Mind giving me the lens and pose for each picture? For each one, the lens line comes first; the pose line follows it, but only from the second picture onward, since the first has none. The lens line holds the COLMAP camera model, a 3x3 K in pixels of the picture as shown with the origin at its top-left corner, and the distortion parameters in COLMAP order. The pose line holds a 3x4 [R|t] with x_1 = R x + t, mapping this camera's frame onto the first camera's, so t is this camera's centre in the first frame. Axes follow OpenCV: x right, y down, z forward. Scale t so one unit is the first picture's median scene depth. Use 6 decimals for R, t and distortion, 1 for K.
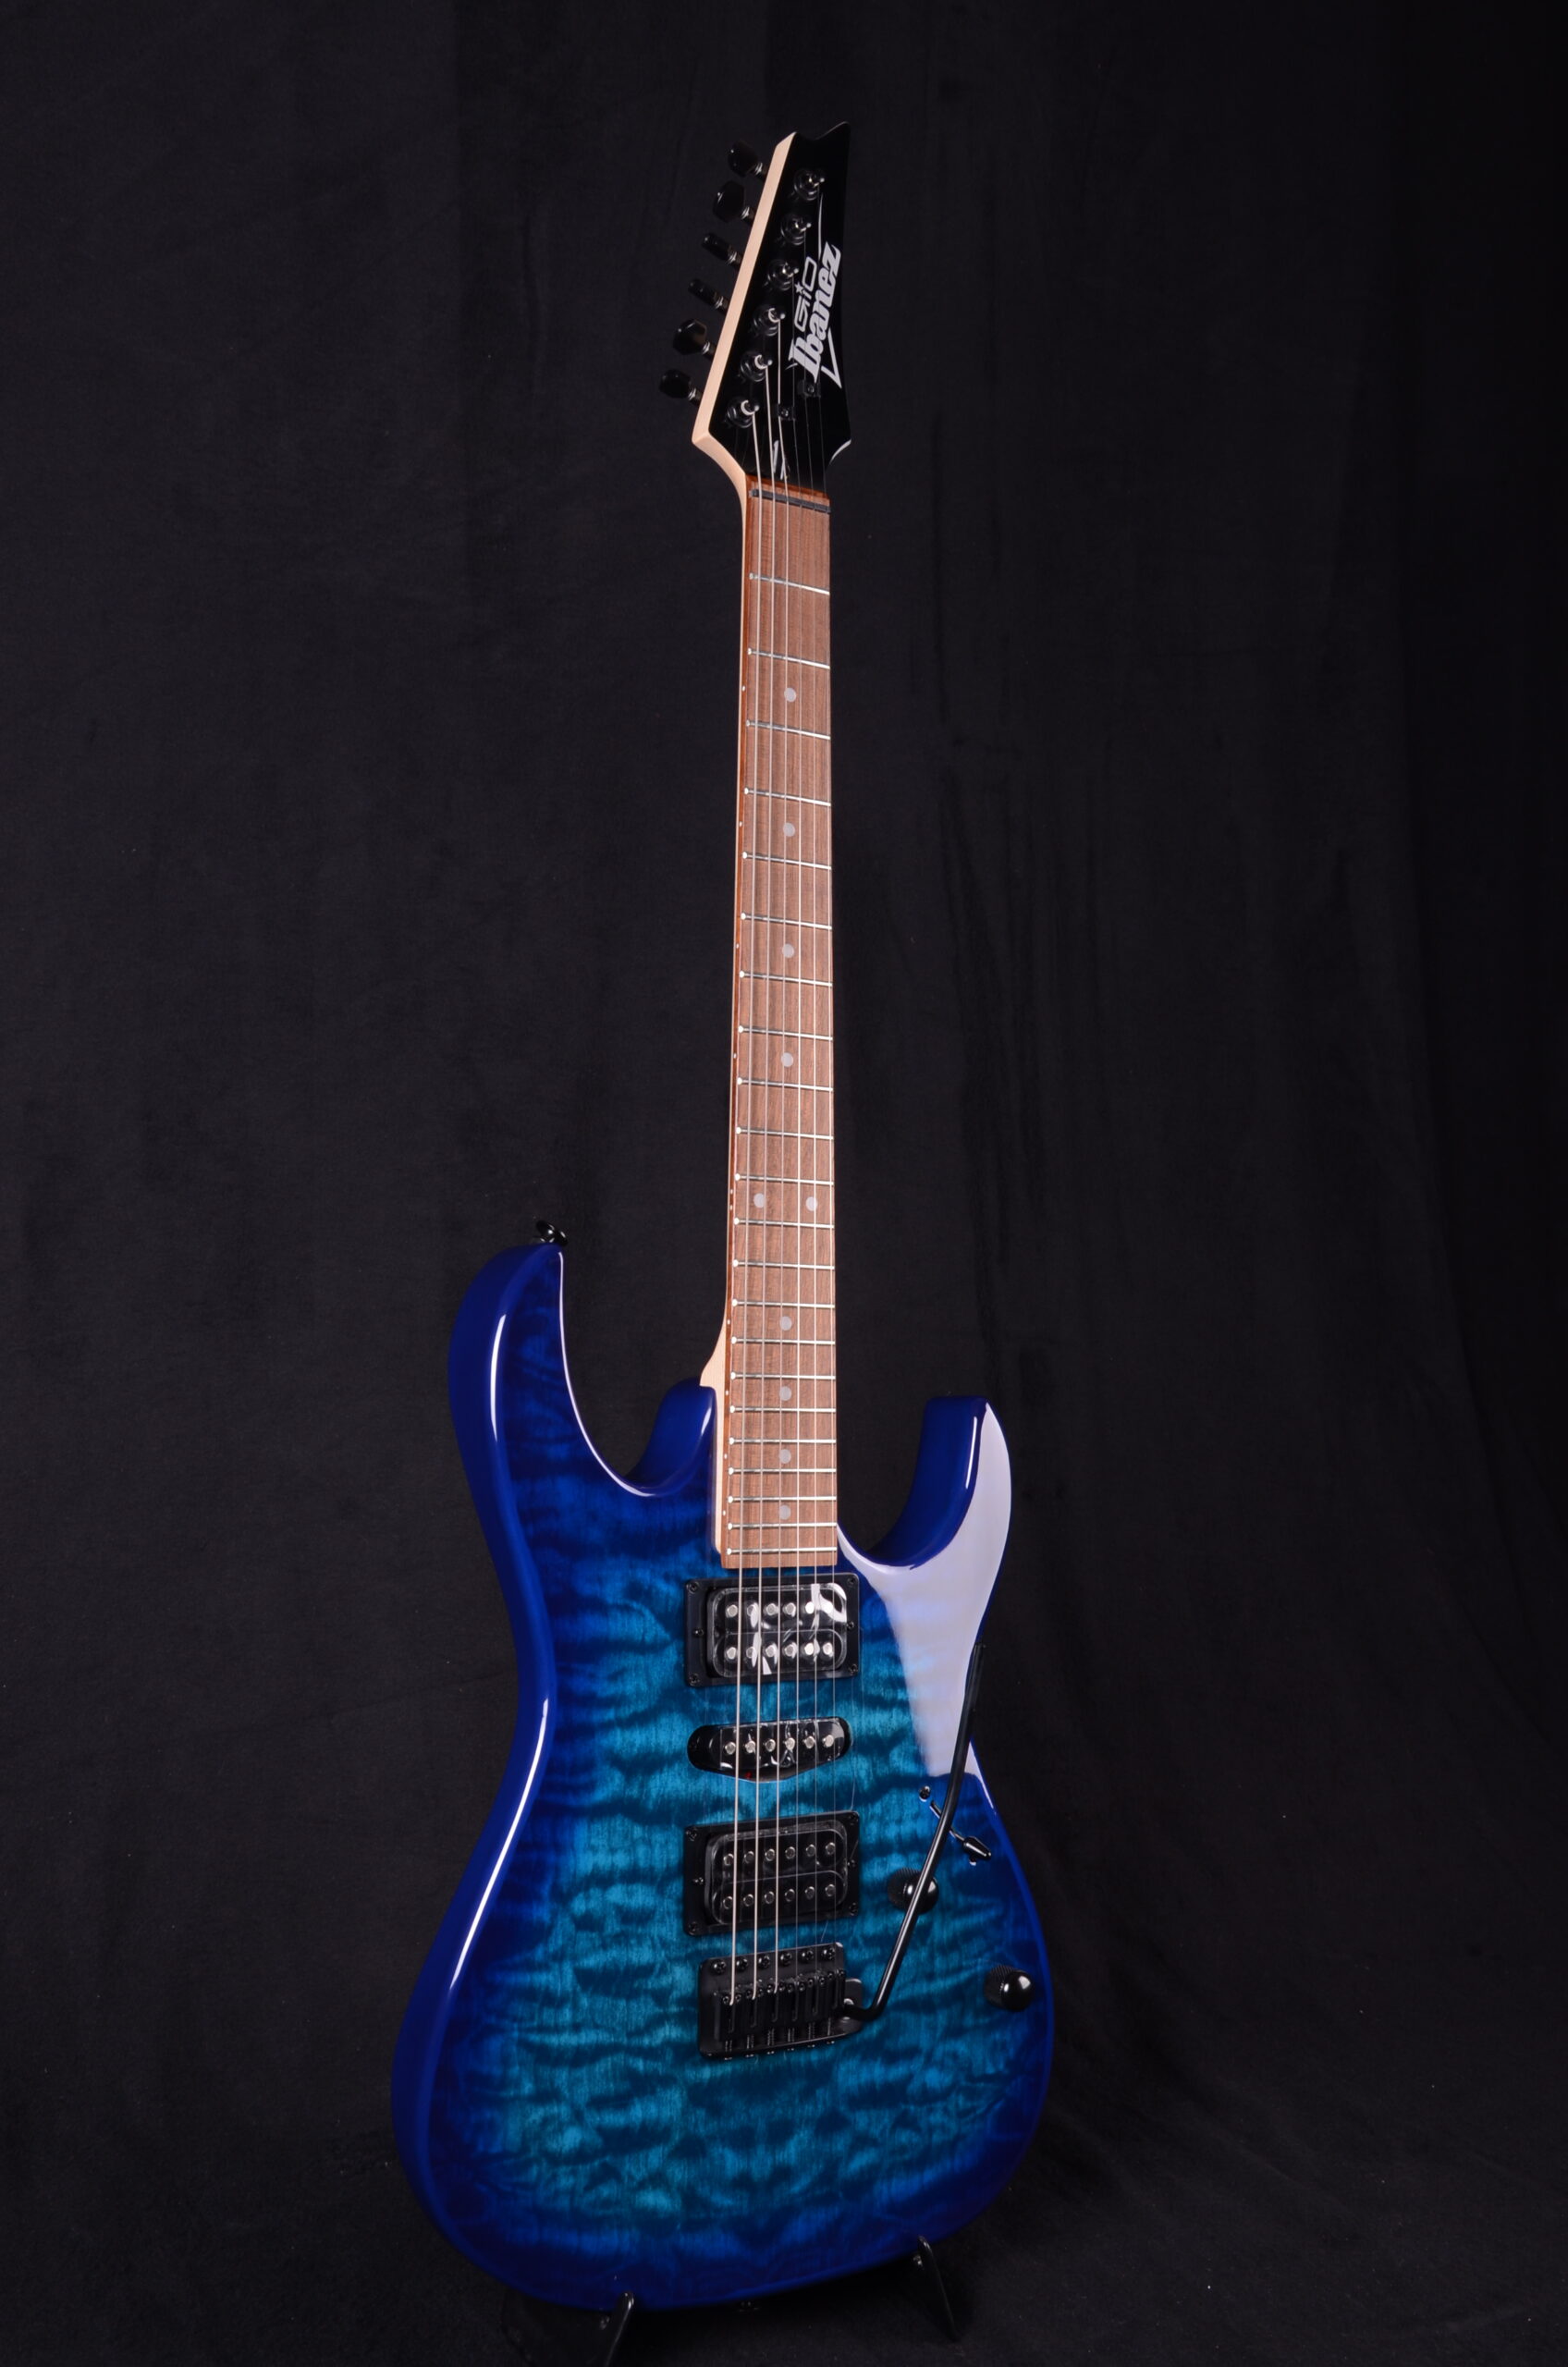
lens RADIAL K [[2552.3, 0, 788.7], [0, 2552.3, 1222.4], [0, 0, 1]] dist [0.010307, 0.000000]
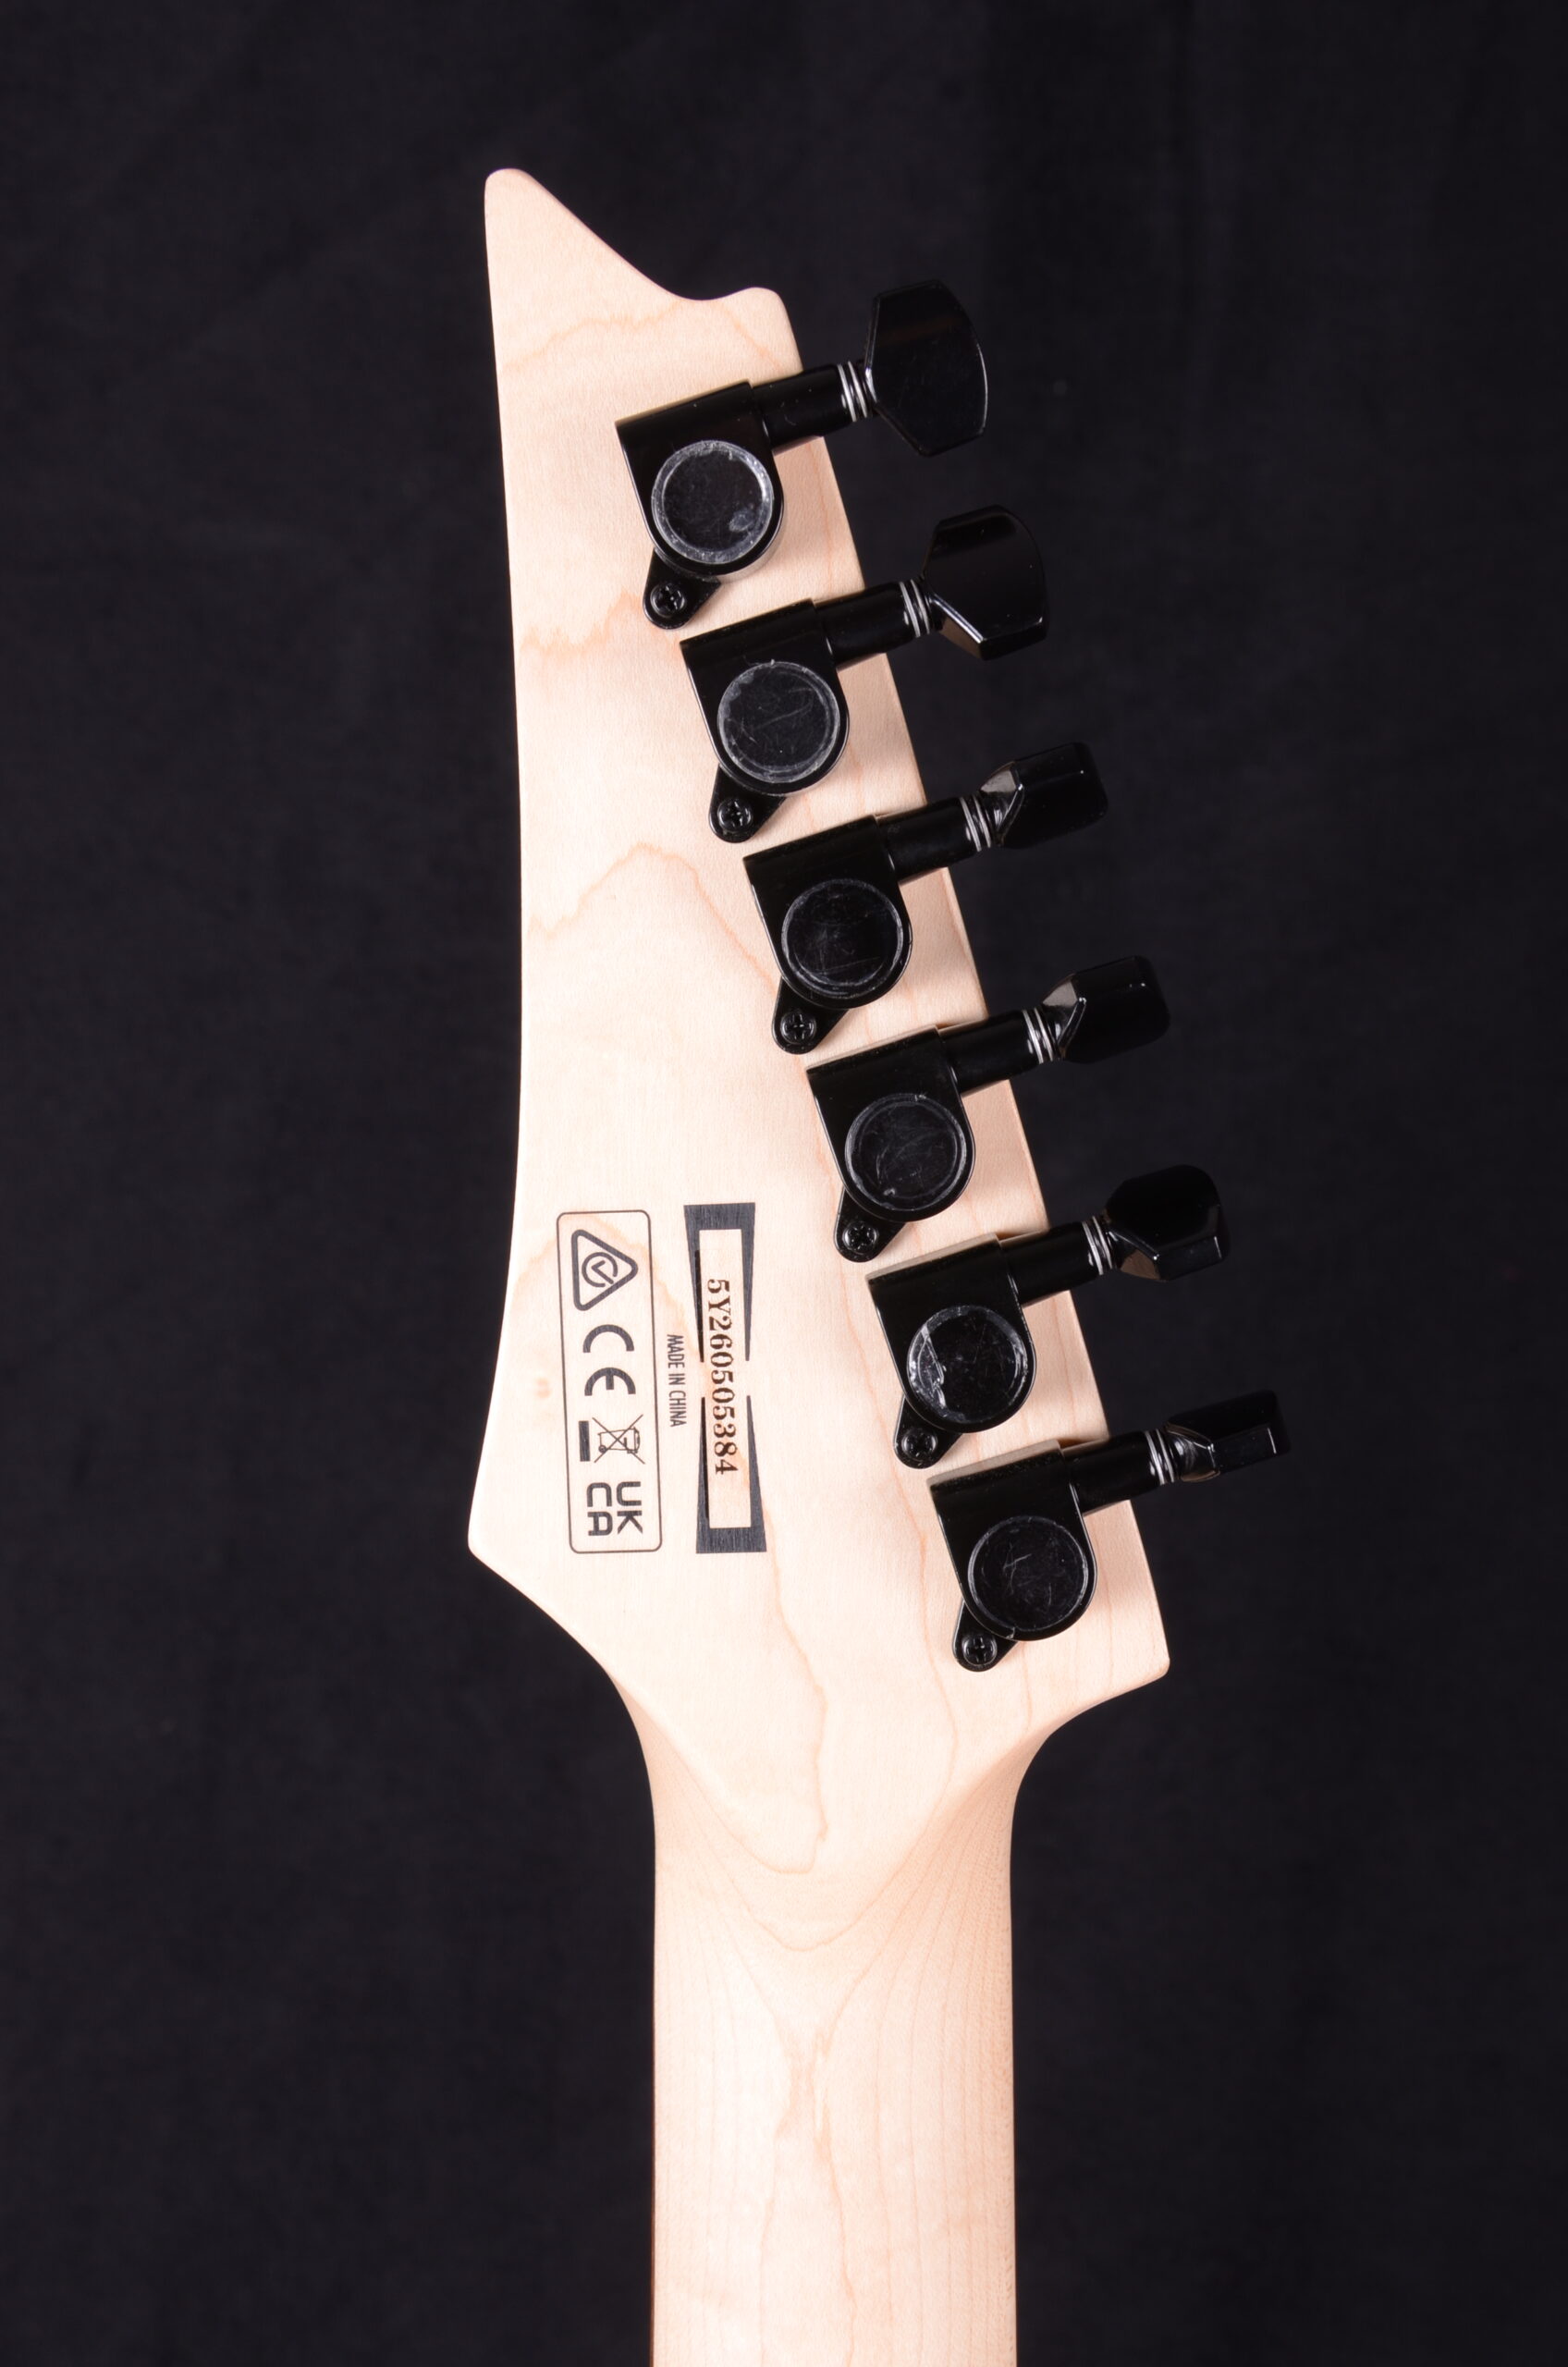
lens RADIAL K [[3354.2, 0, 782.2], [0, 3354.2, 1205.3], [0, 0, 1]] dist [0.064764, 0.000000]
pose [[0.853471, 0.059640, -0.517717, 0.169749], [0.019279, 0.989137, 0.145728, -0.412054], [0.520784, -0.134356, 0.843050, 0.747863]]
